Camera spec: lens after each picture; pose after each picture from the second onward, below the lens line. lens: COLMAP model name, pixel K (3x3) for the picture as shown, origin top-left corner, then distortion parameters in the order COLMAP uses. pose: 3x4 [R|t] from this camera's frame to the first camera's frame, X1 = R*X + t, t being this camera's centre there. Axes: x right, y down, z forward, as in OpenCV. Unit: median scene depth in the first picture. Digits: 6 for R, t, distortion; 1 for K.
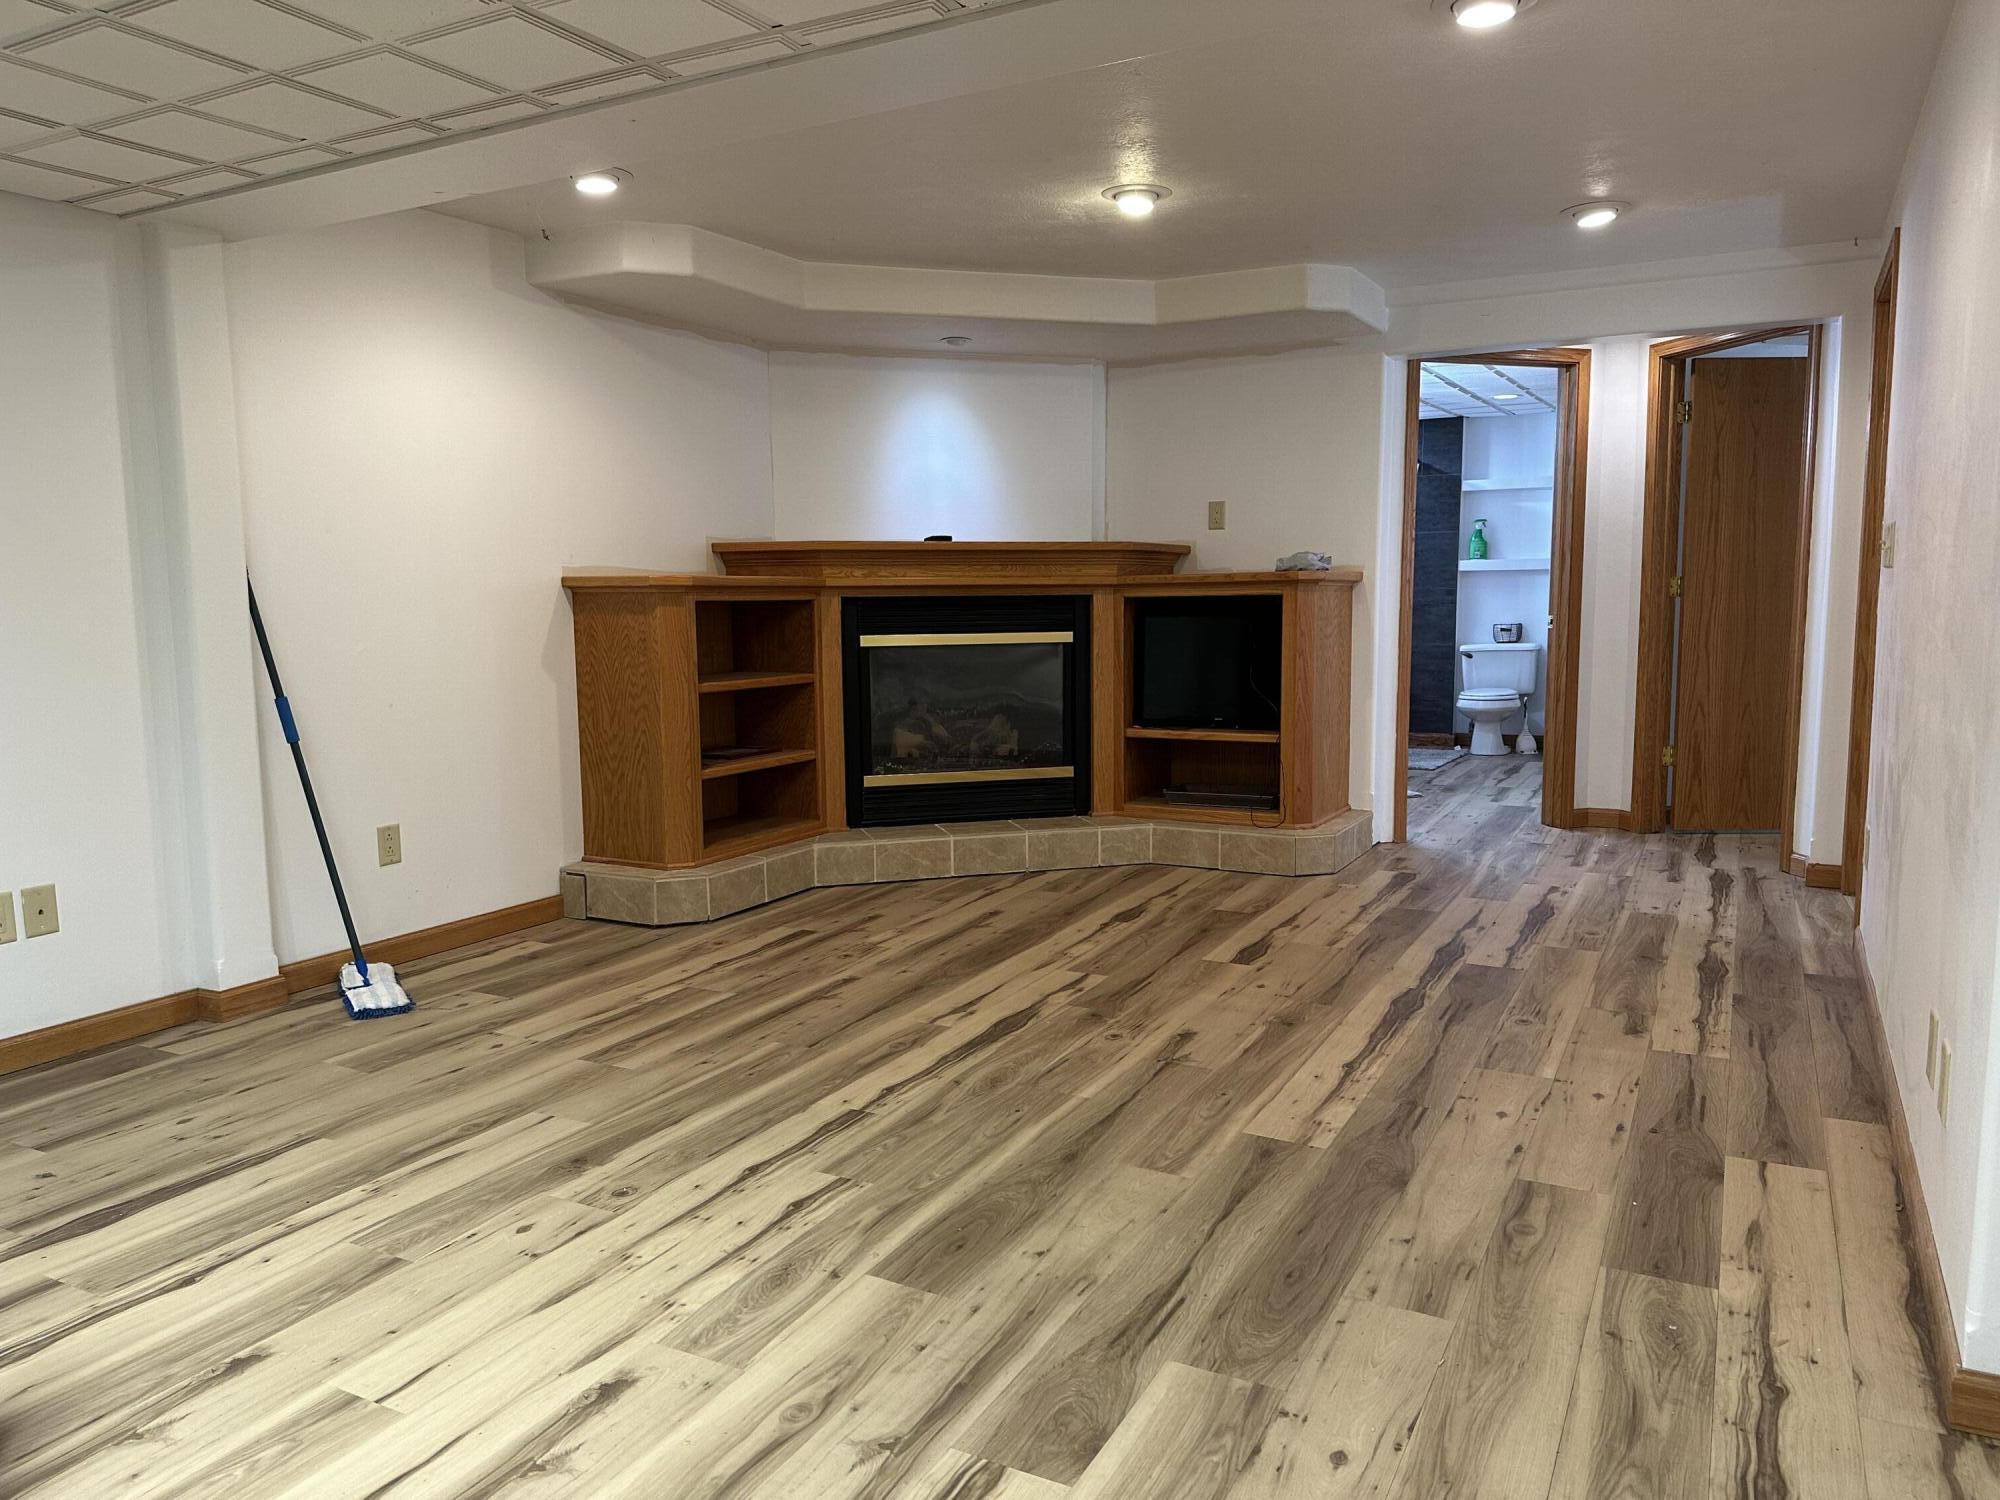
lens RADIAL K [[1403.3, 0, 996.5], [0, 1403.3, 745.5], [0, 0, 1]] dist [0.050665, -0.033410]
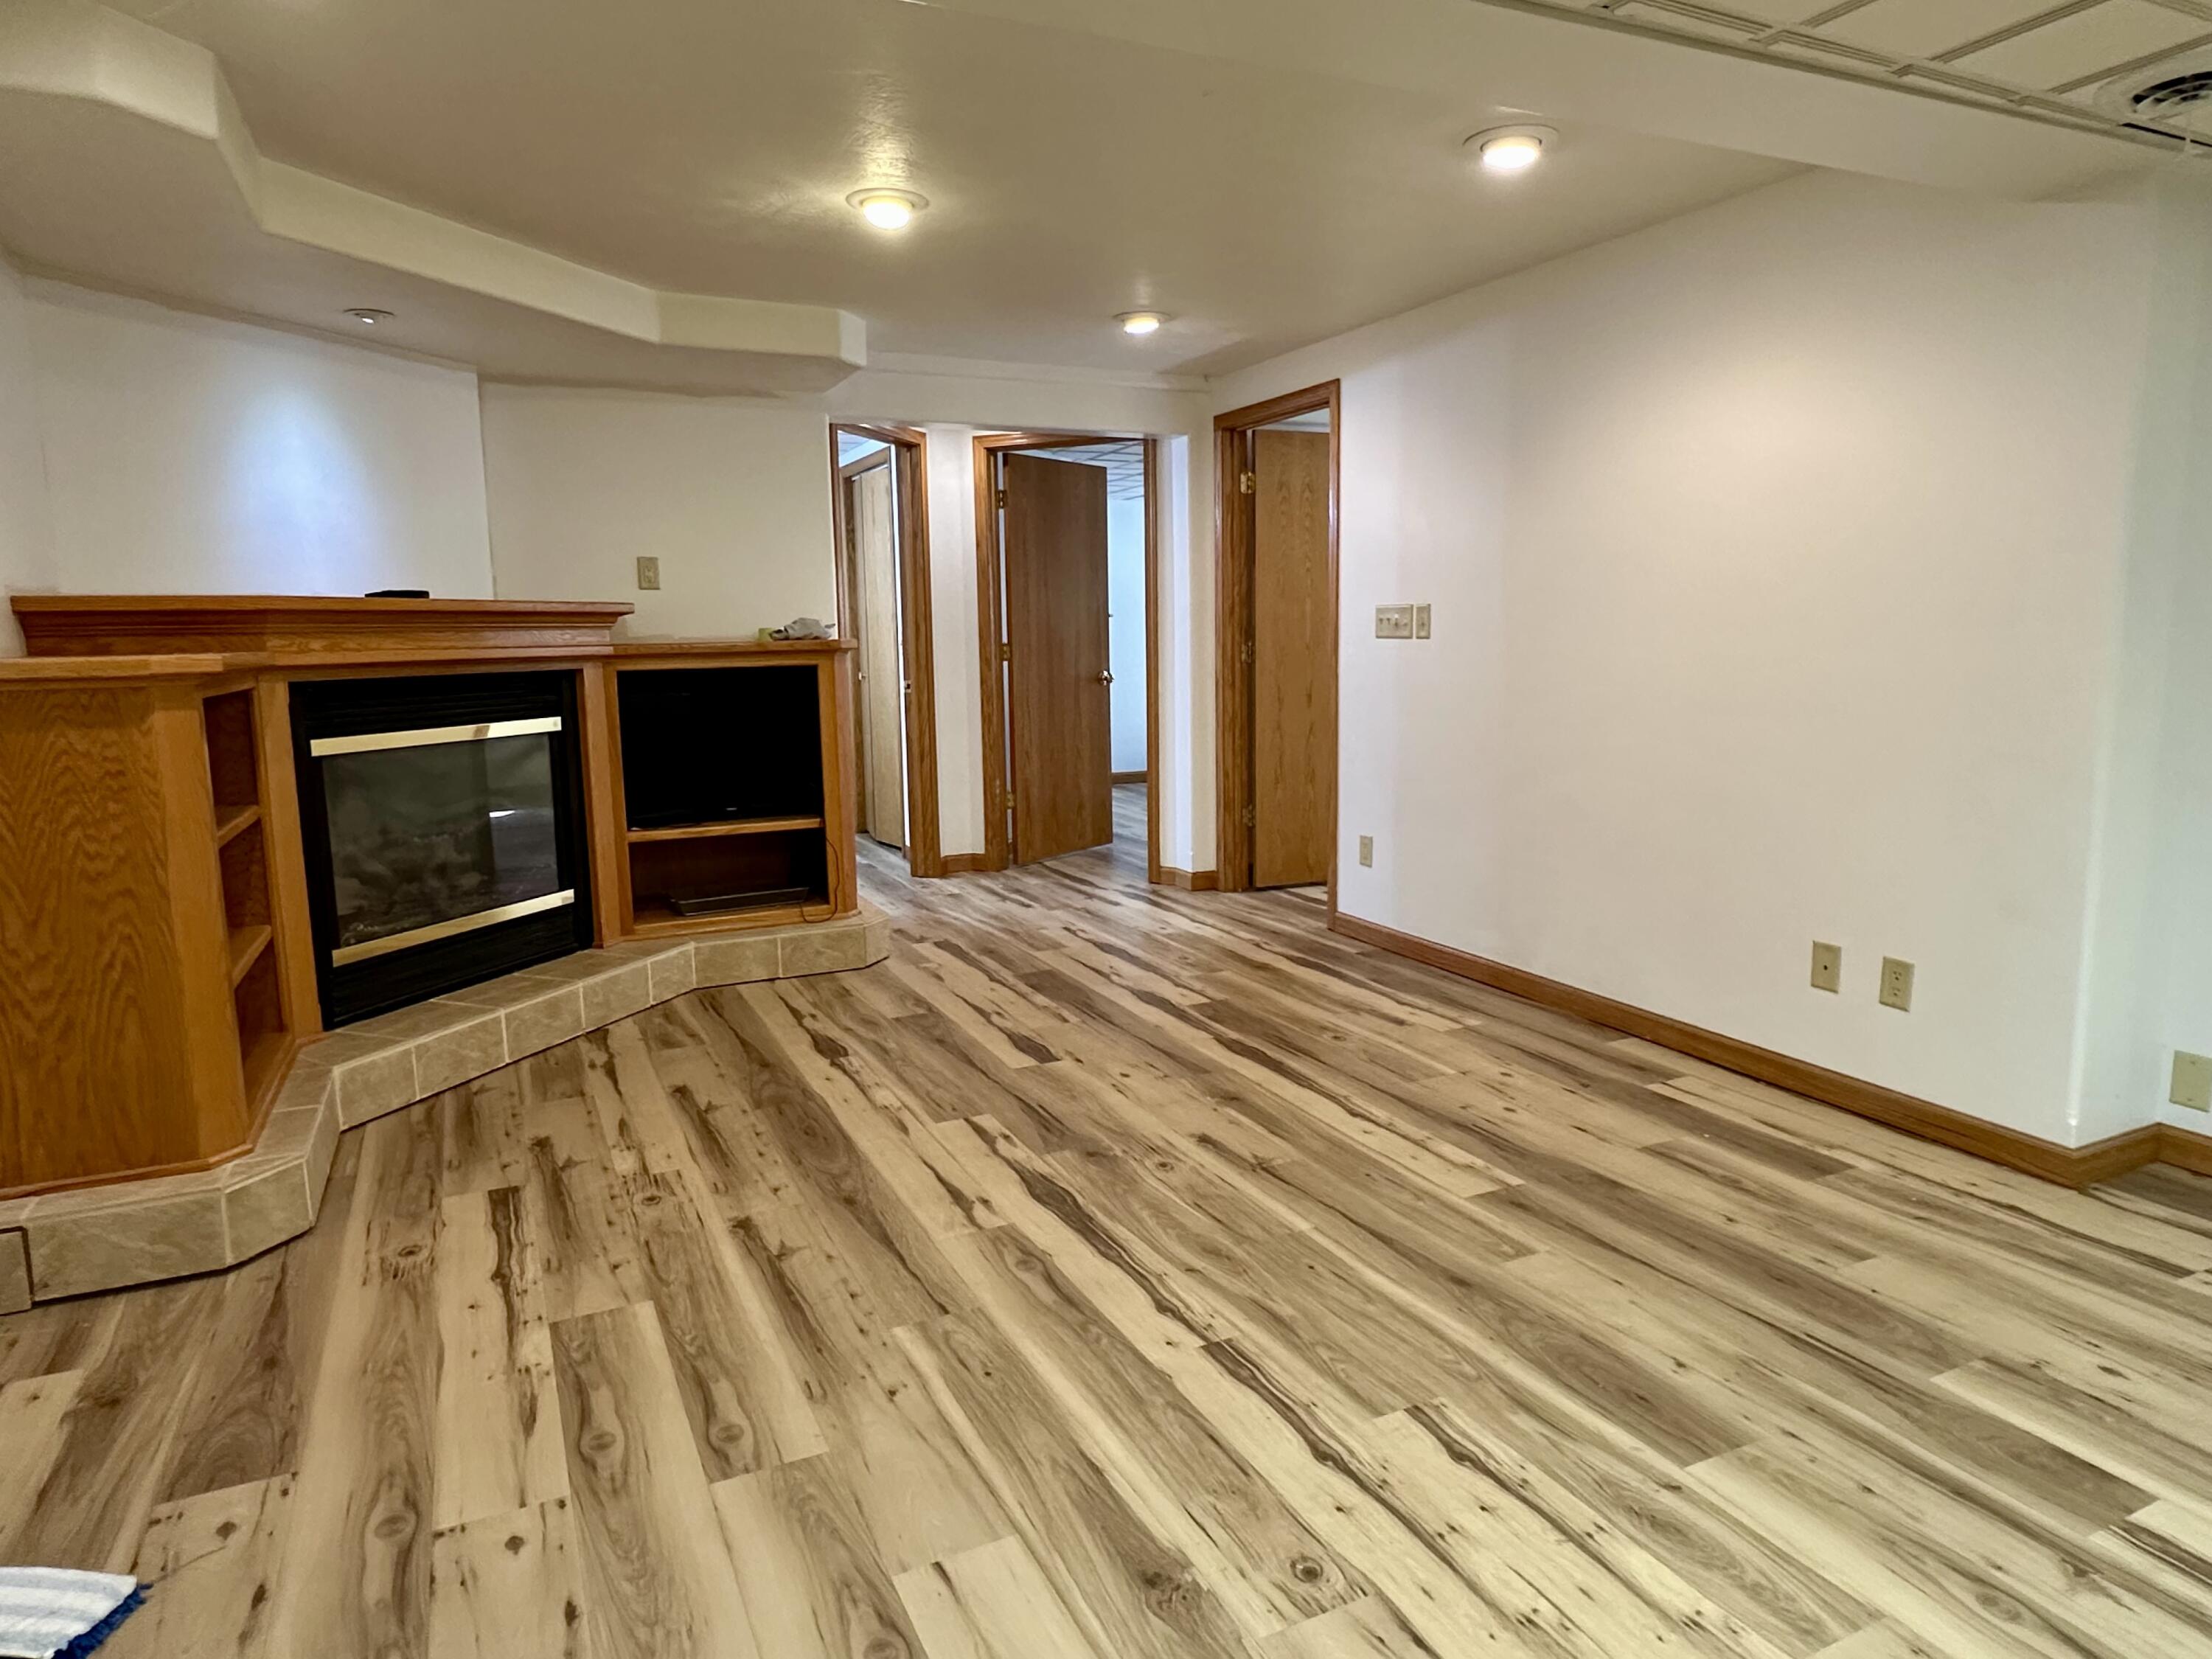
lens RADIAL K [[1372.2, 0, 1100.7], [0, 1372.2, 812.2], [0, 0, 1]] dist [-0.015145, 0.008456]
pose [[0.599022, -0.111033, 0.792997, -0.552429], [0.104485, 0.992711, 0.060070, -0.064228], [-0.793886, 0.046873, 0.606257, 0.460062]]
